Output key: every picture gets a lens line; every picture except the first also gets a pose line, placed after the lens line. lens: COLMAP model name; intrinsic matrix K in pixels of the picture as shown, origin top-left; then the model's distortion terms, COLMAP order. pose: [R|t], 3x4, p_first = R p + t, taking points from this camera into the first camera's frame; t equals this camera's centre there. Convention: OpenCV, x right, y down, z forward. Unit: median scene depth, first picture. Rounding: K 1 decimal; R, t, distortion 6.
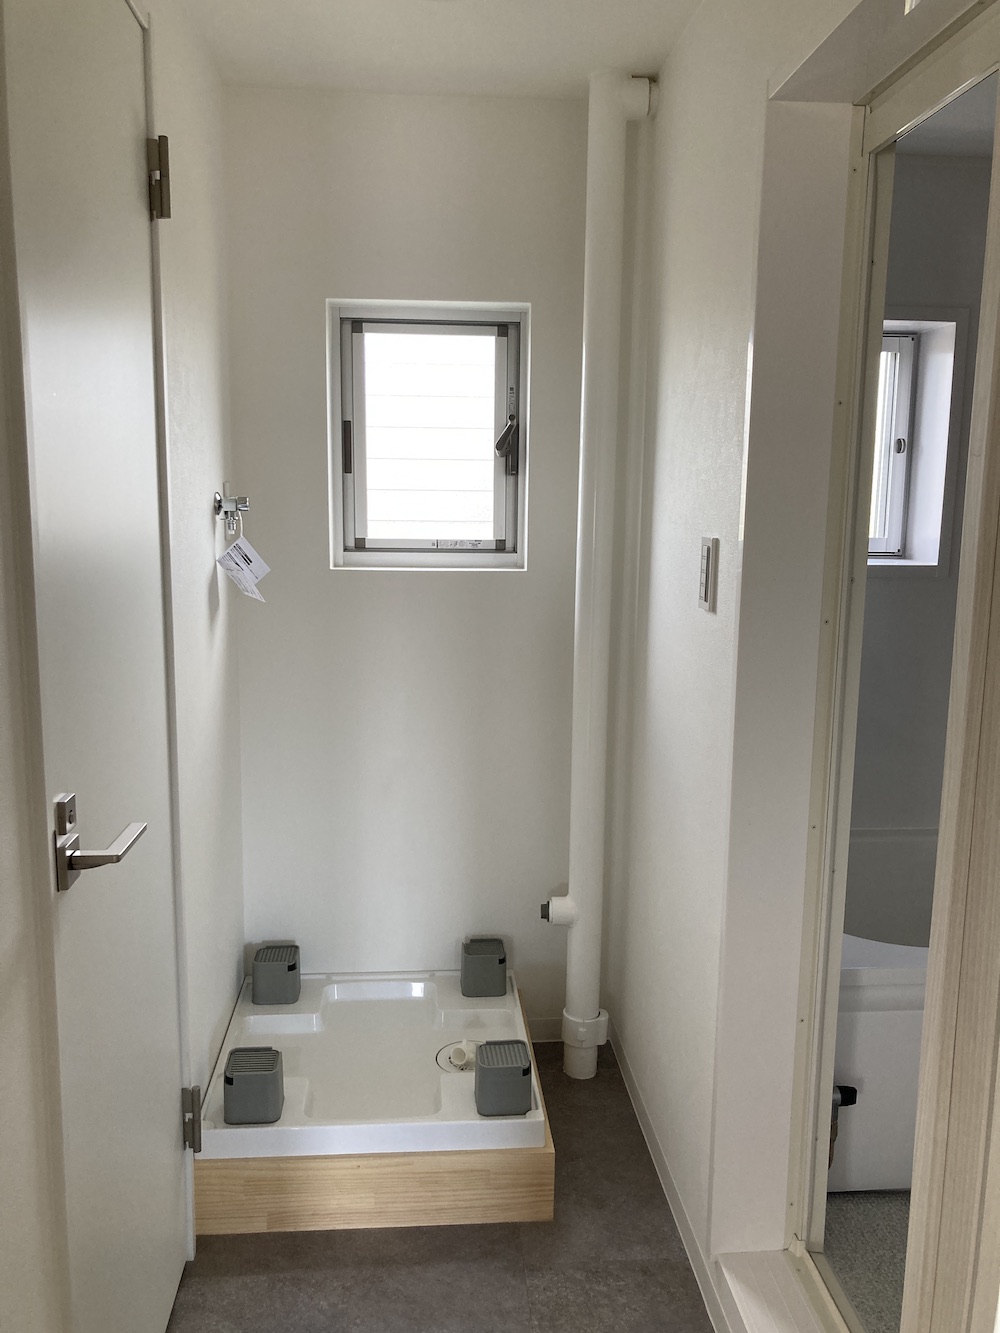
lens RADIAL K [[1105.5, 0, 500.0], [0, 1105.5, 666.5], [0, 0, 1]] dist [-0.004893, 0.001151]
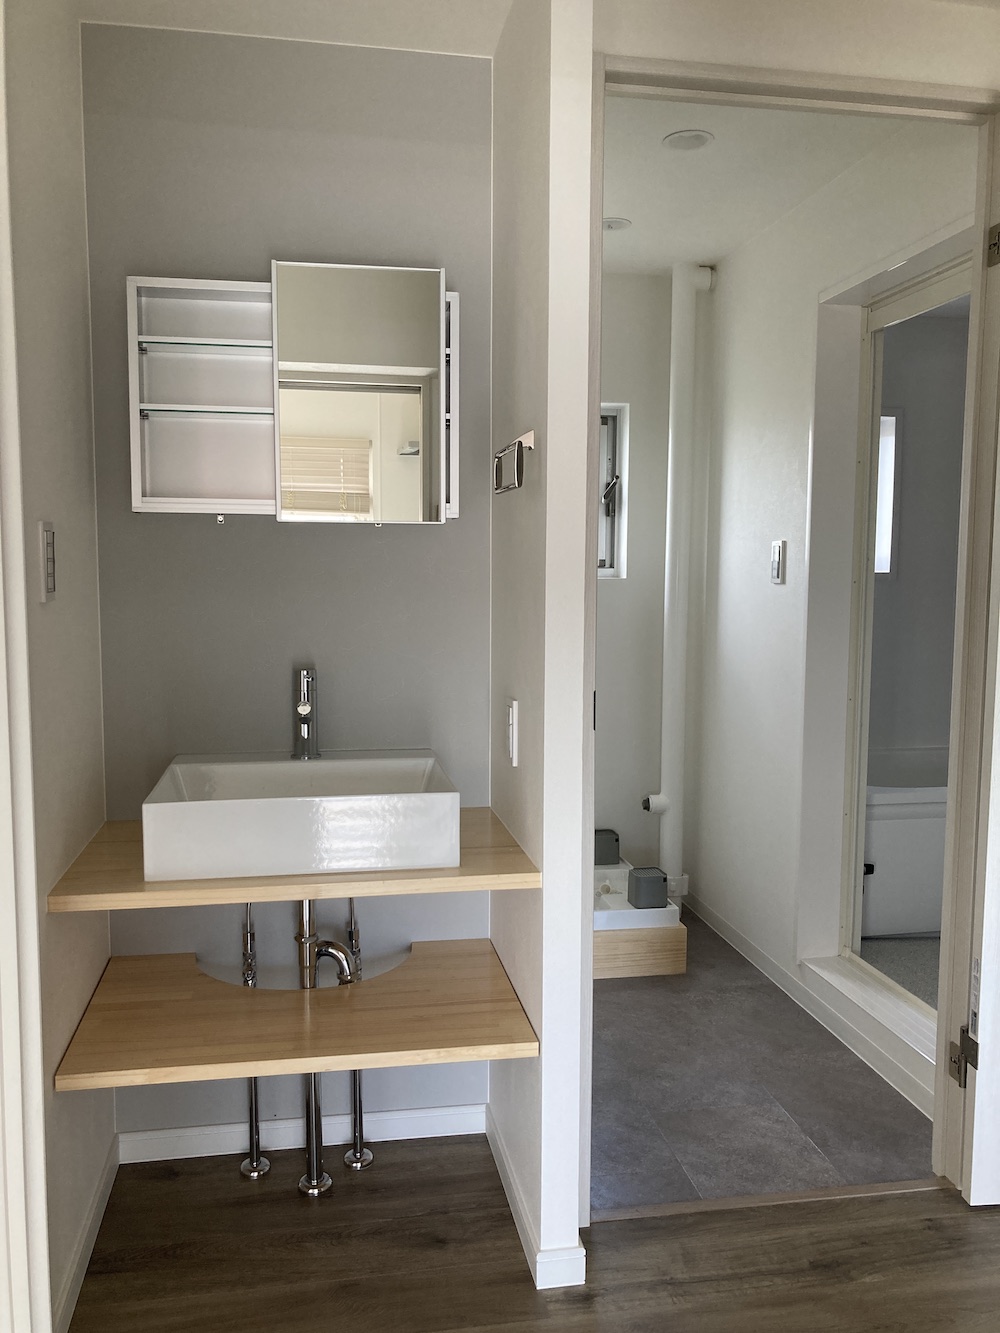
lens RADIAL K [[1097.5, 0, 500.0], [0, 1097.5, 666.5], [0, 0, 1]] dist [0.022271, 0.000803]
pose [[0.995824, -0.017066, 0.089689, -0.350020], [0.023054, 0.997543, -0.066159, 0.159272], [-0.088340, 0.067950, 0.993770, -0.573421]]
